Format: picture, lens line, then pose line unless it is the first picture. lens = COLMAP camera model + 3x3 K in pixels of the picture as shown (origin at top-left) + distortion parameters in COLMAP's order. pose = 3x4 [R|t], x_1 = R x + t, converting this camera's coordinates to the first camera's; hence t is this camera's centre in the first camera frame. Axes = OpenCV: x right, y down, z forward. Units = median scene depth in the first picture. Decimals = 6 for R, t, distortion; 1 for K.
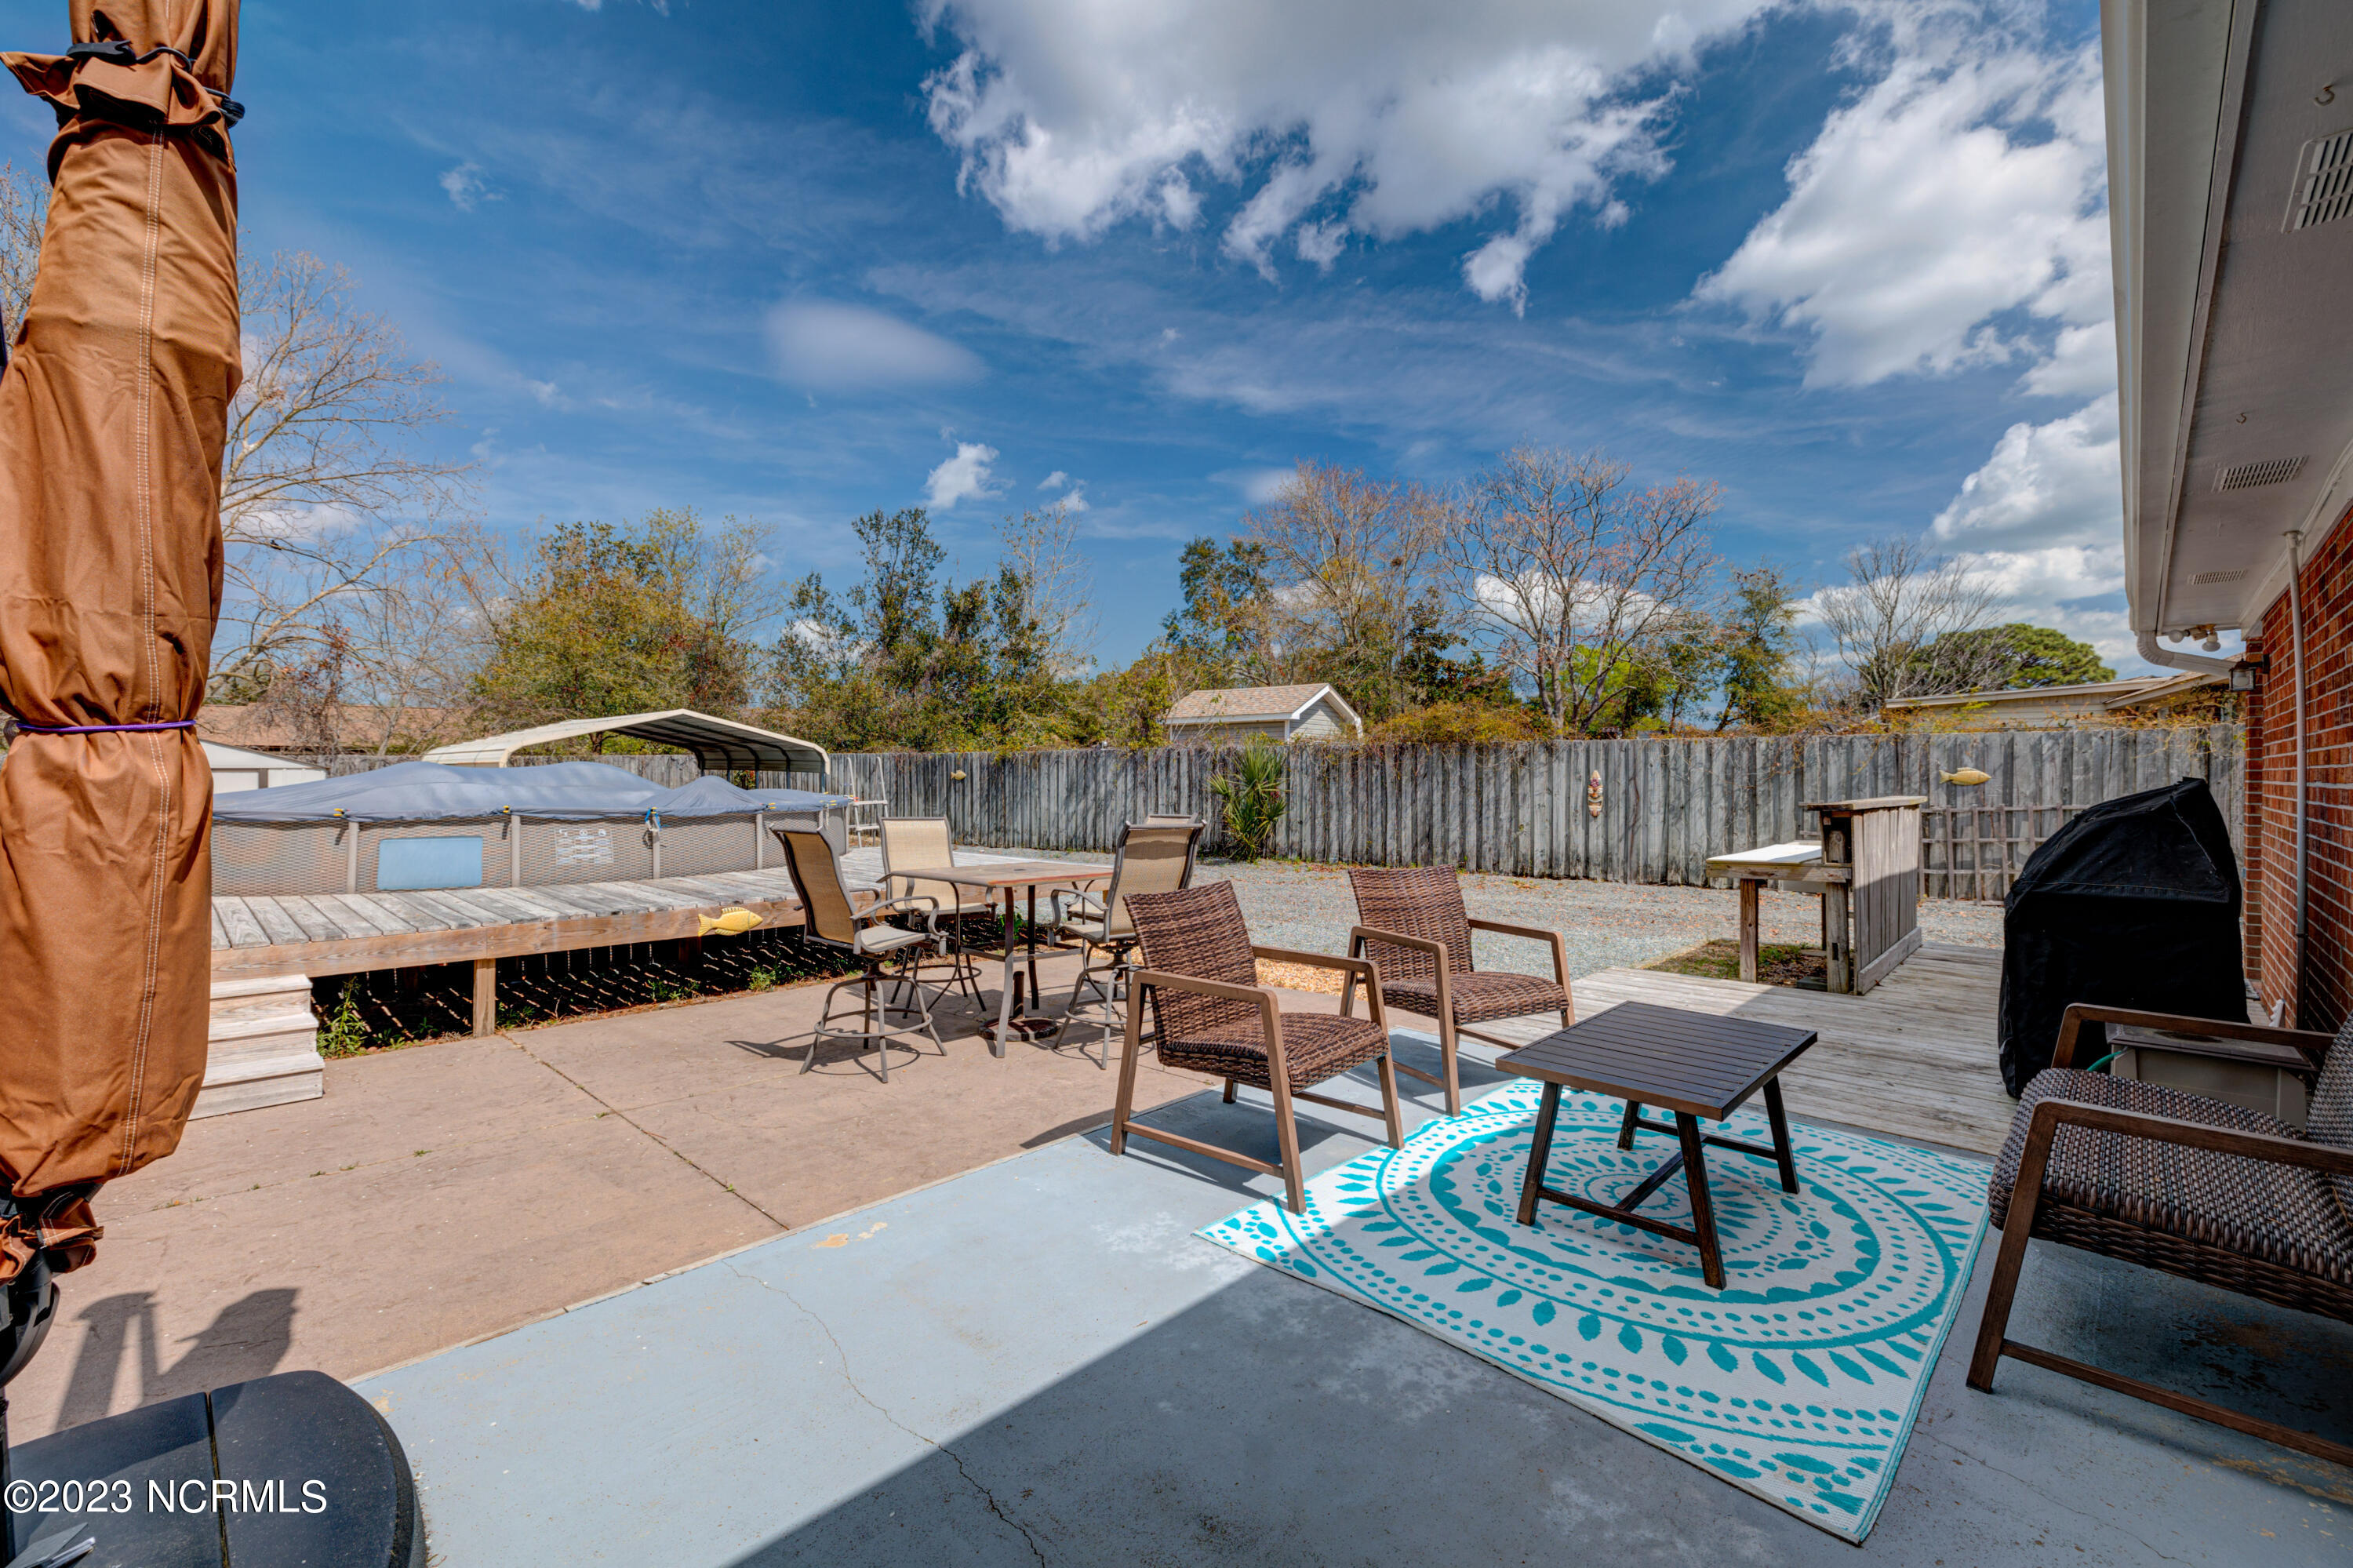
lens RADIAL K [[995.8, 0, 1166.0], [0, 995.8, 784.9], [0, 0, 1]] dist [-0.001968, -0.000051]
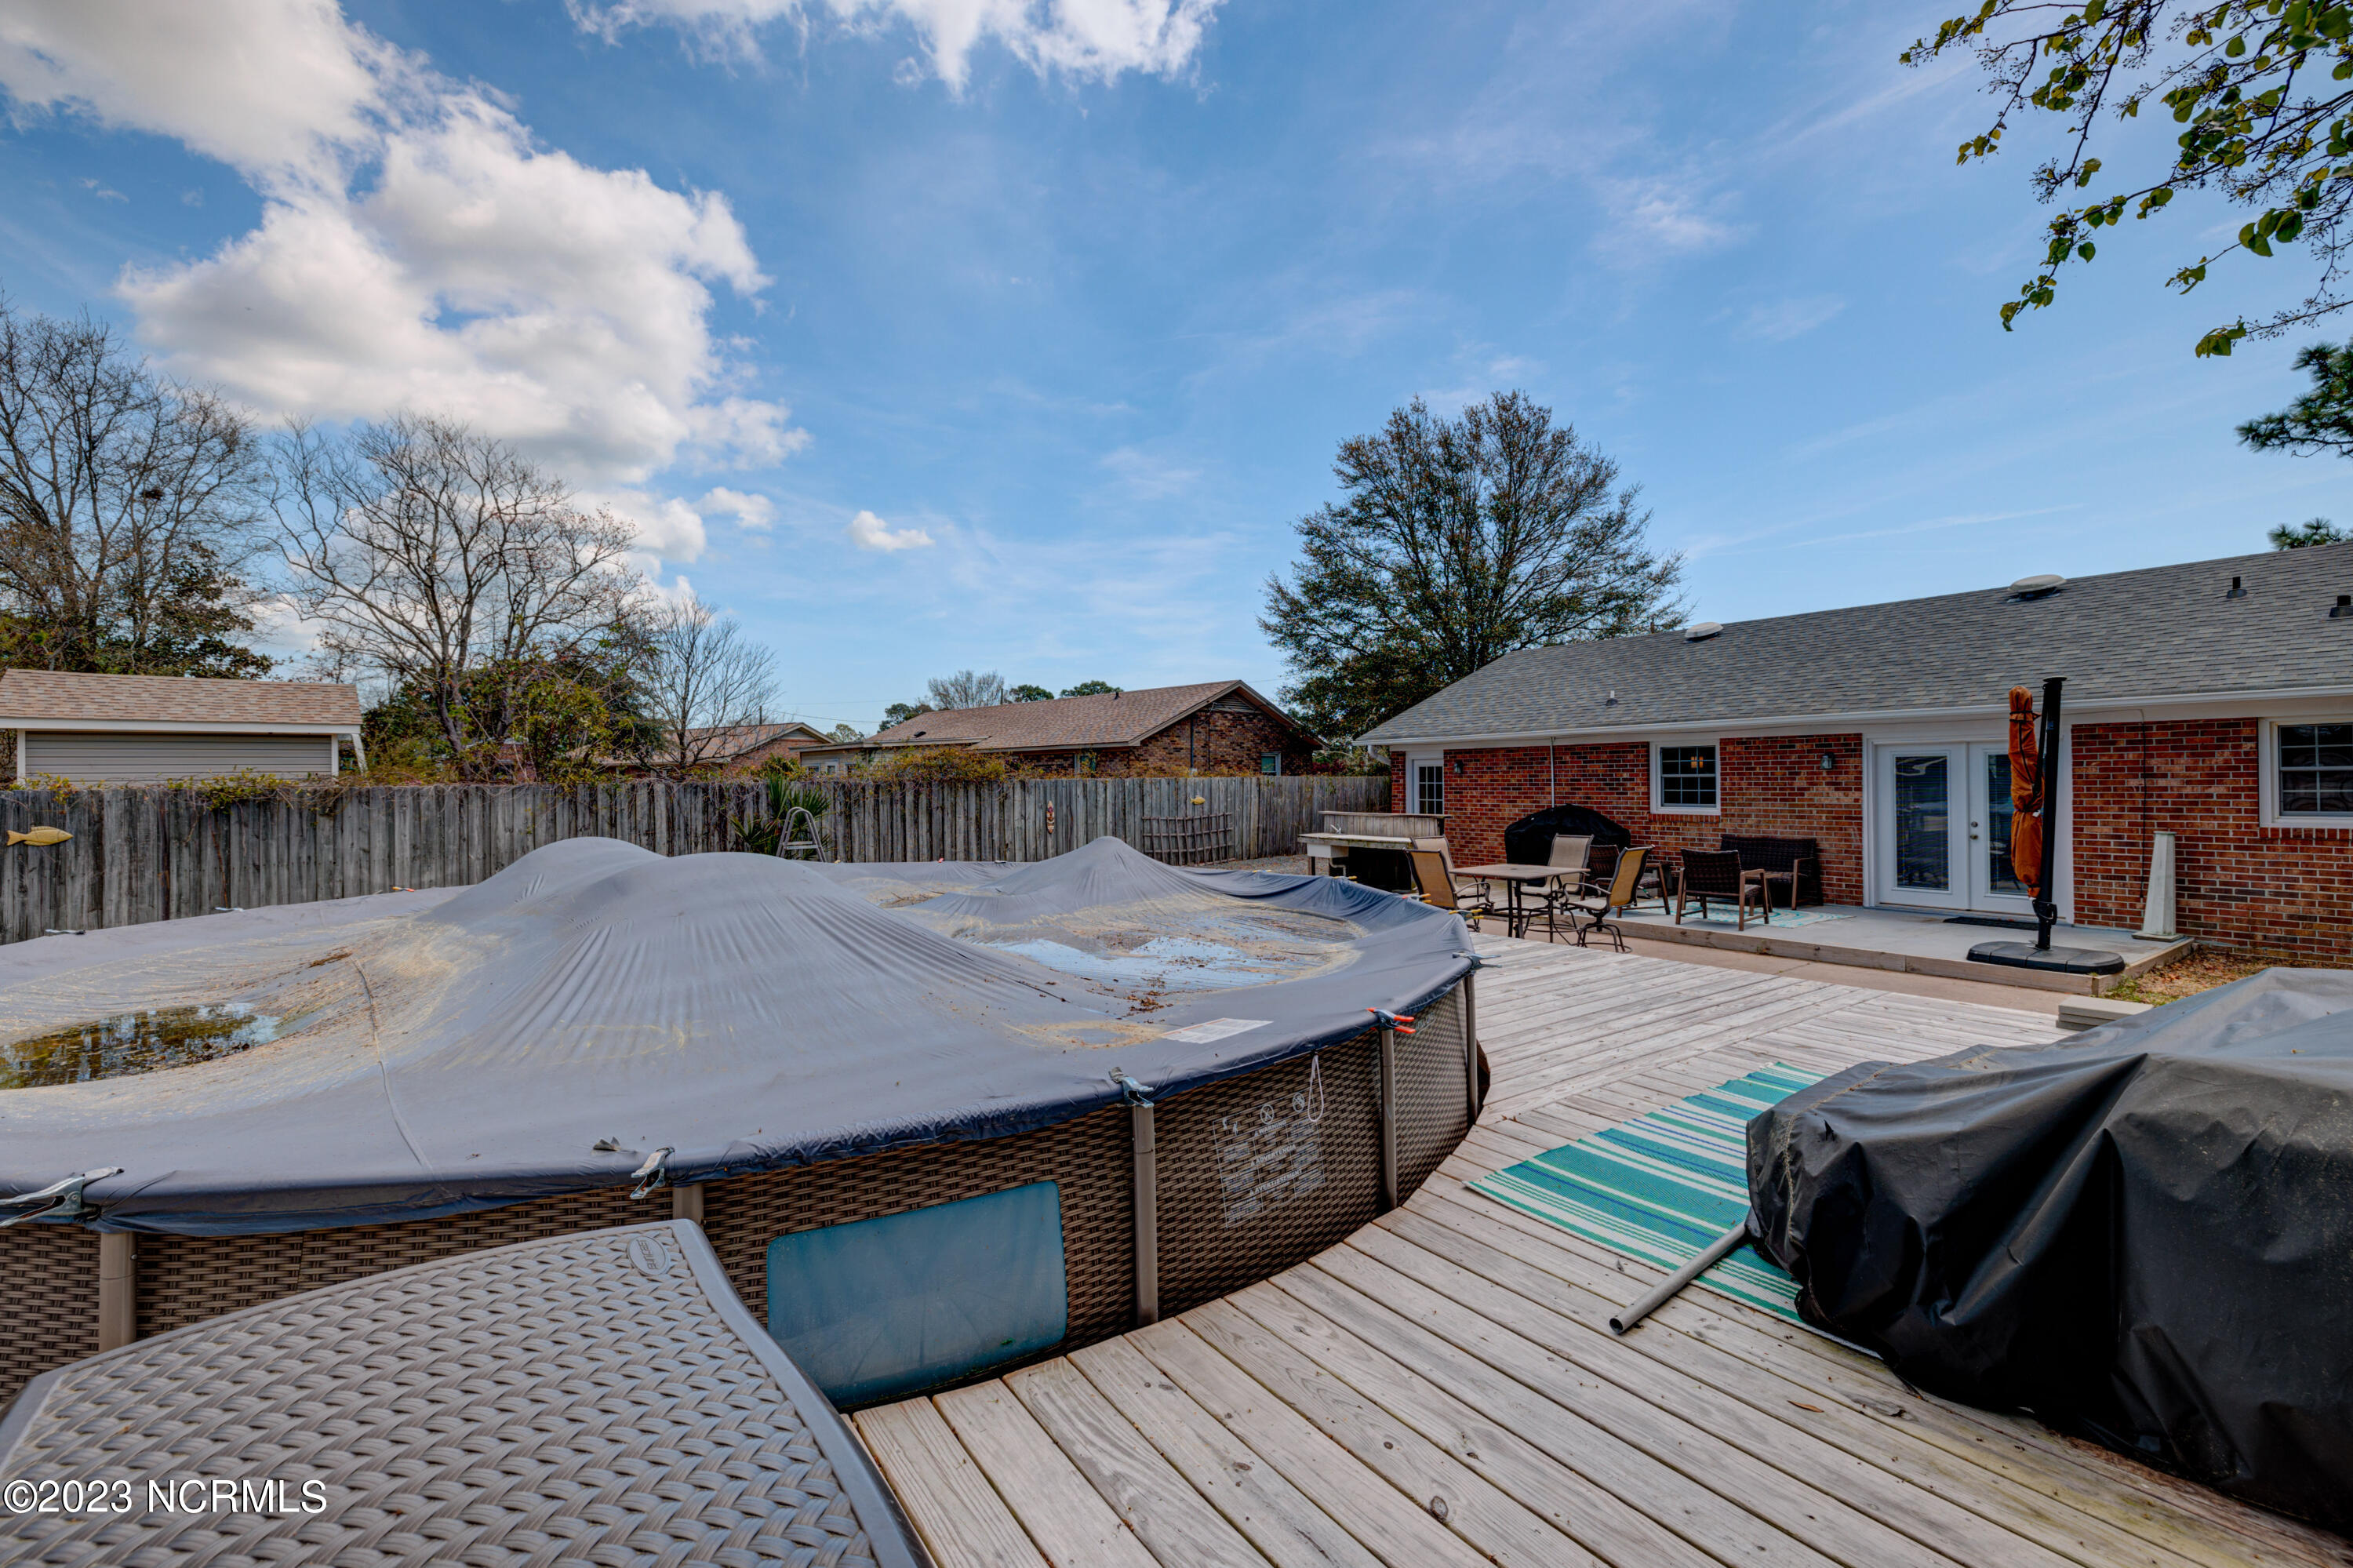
lens RADIAL K [[981.3, 0, 1177.8], [0, 981.3, 776.9], [0, 0, 1]] dist [0.000660, -0.000330]
pose [[0.179864, -0.002631, 0.983688, -0.843745], [0.019942, 0.999801, -0.000972, -0.040471], [-0.983489, 0.019791, 0.179881, 0.530994]]
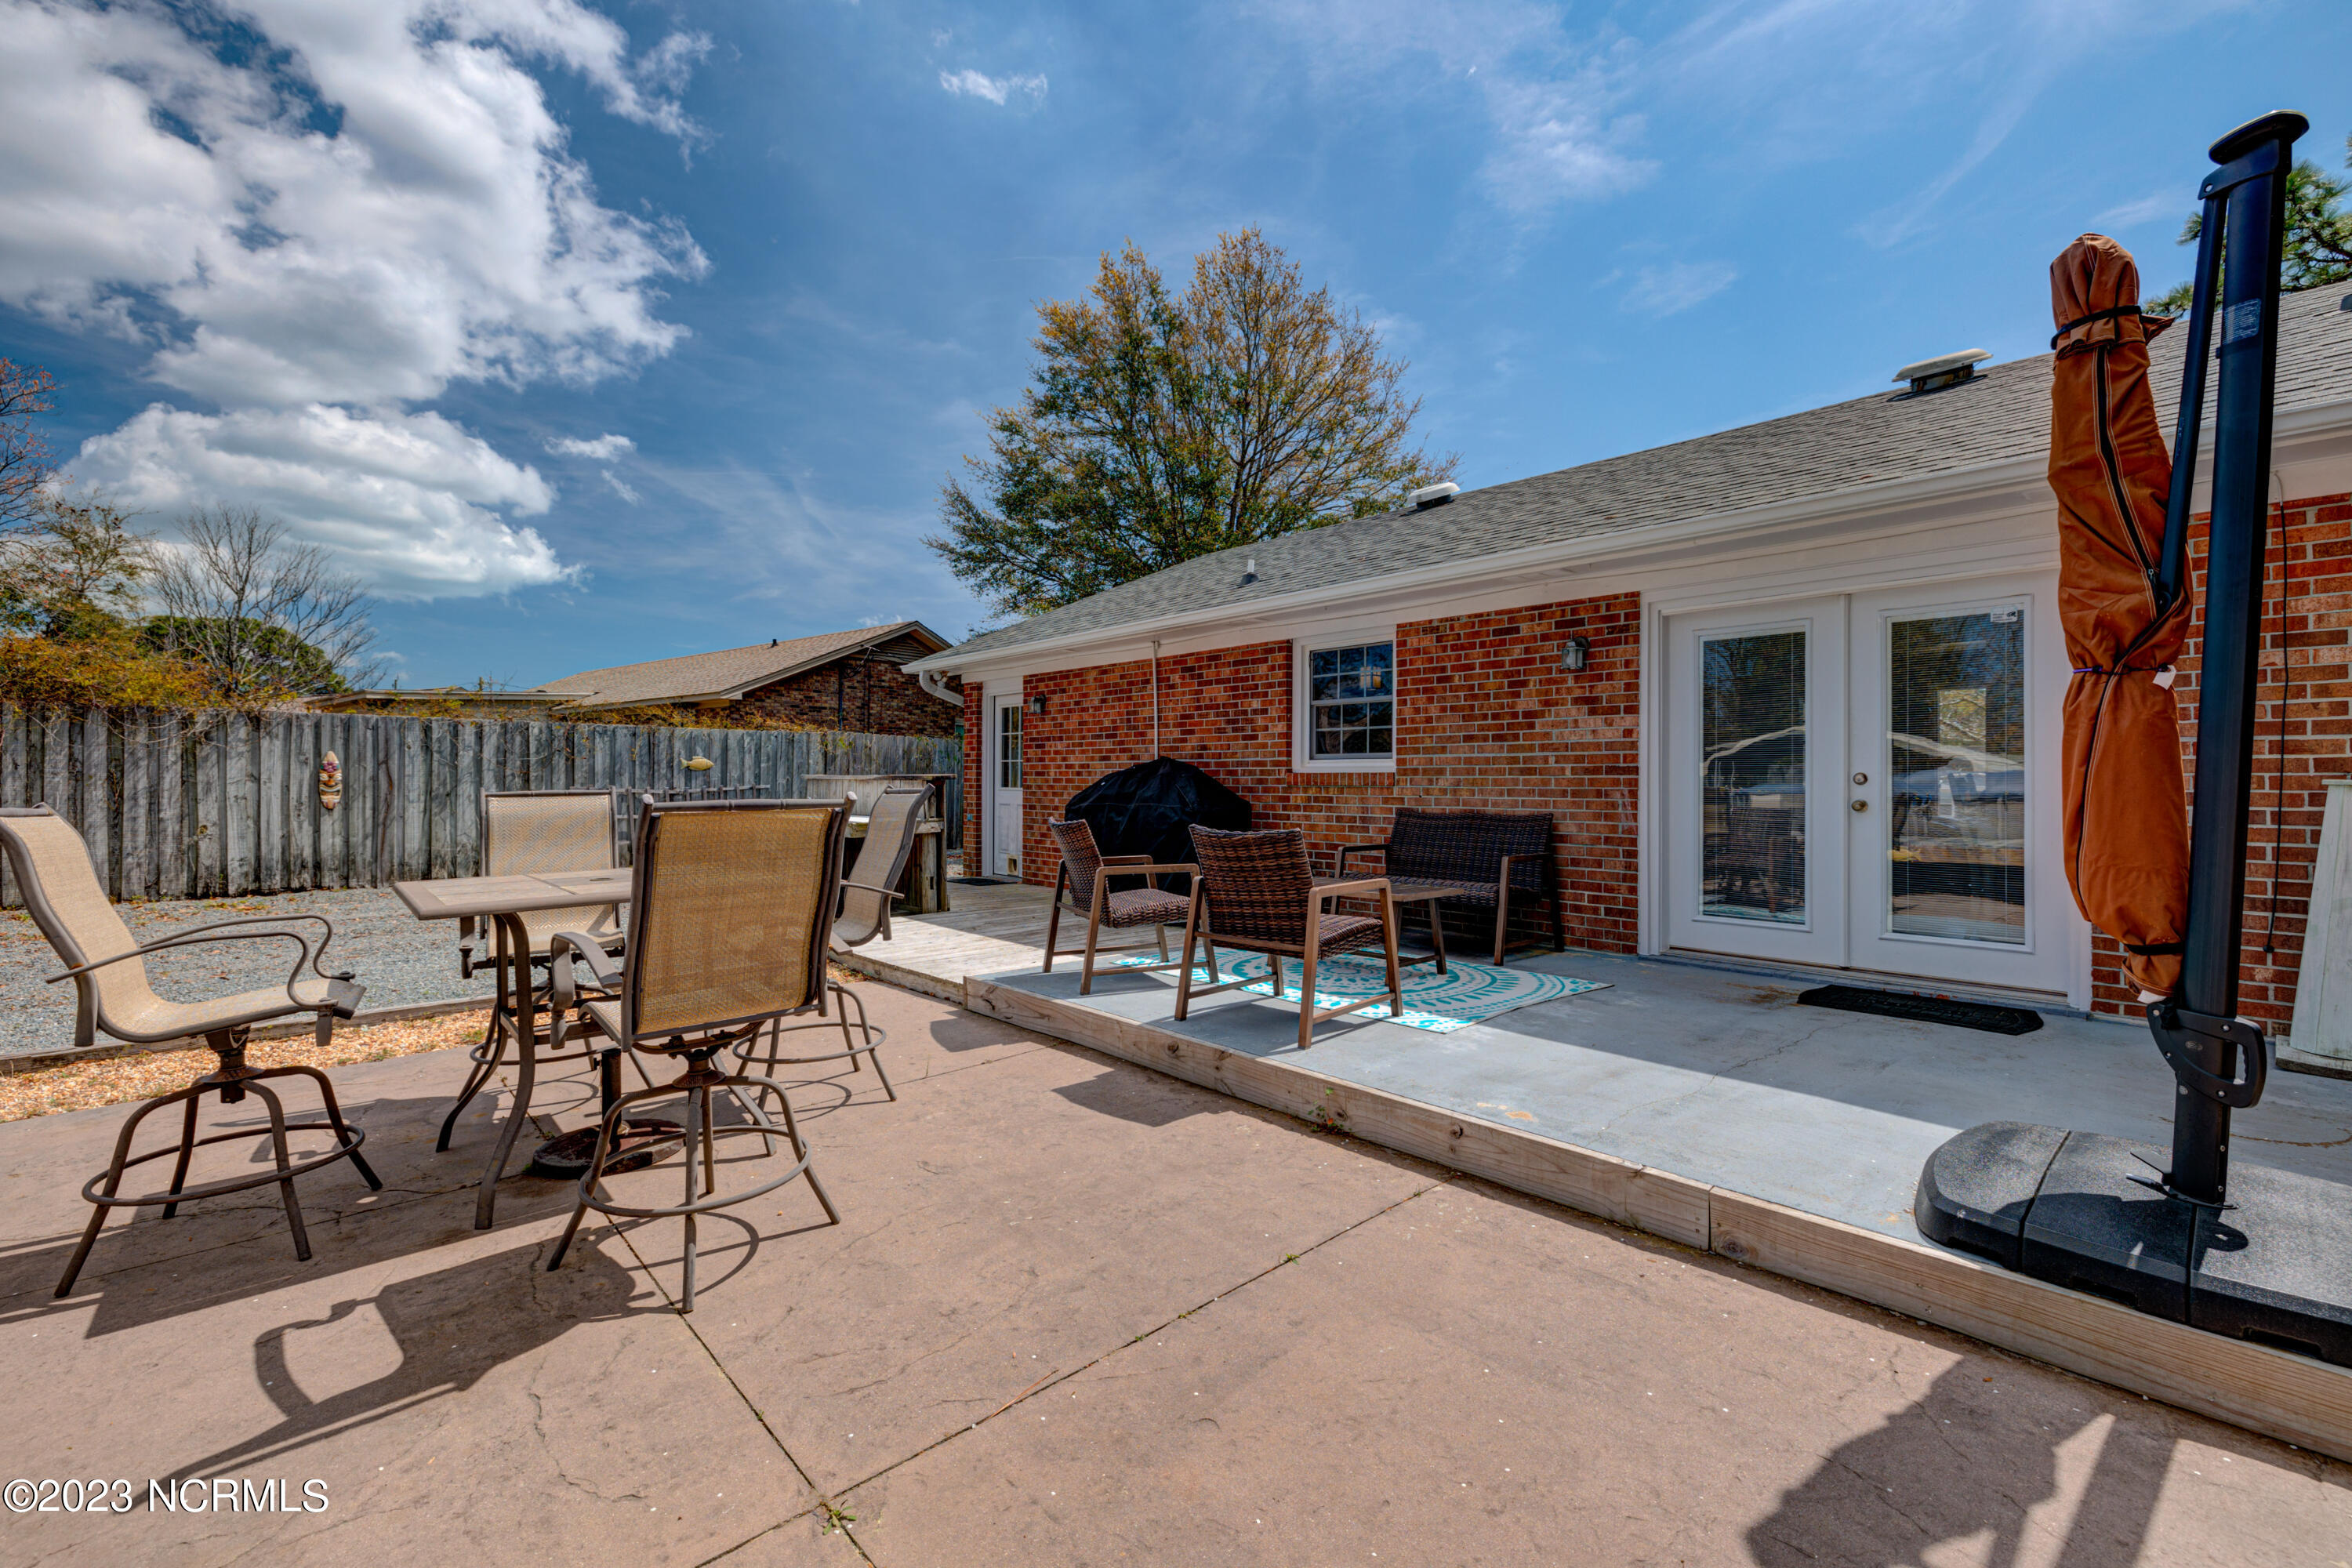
lens RADIAL K [[975.3, 0, 1179.7], [0, 975.3, 777.4], [0, 0, 1]] dist [-0.001860, -0.000191]
pose [[0.056612, 0.000612, 0.998396, -0.289469], [0.006678, 0.999977, -0.000992, 0.010803], [-0.998374, 0.006723, 0.056607, 0.255712]]
